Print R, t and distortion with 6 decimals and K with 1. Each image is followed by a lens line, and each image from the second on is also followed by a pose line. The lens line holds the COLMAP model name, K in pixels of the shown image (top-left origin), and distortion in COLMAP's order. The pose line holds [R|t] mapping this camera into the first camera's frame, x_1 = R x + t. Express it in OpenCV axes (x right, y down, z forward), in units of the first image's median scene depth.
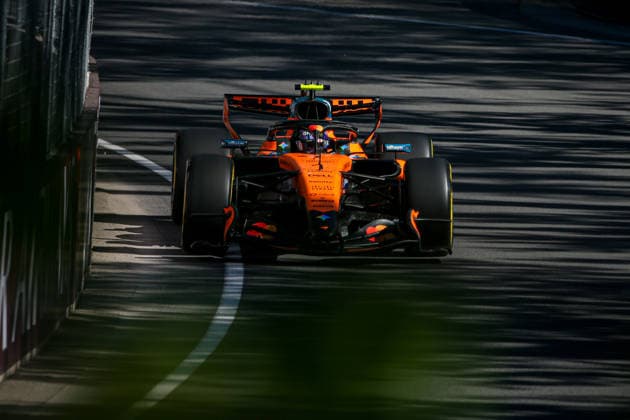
lens RADIAL K [[3232.8, 0, 315.0], [0, 3232.8, 210.0], [0, 0, 1]] dist [0.103949, 0.488314]
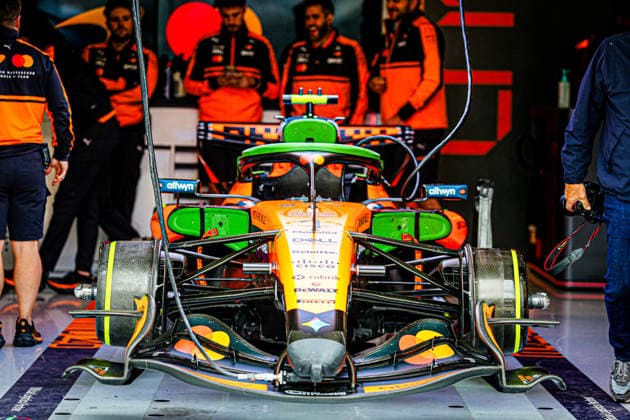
lens RADIAL K [[2763.9, 0, 315.0], [0, 2763.9, 210.0], [0, 0, 1]] dist [0.160648, 0.666114]
pose [[0.999956, 0.002763, -0.008977, 0.005735], [-0.002903, 0.999874, -0.015578, -0.008093], [0.008932, 0.015603, 0.999838, 0.505918]]
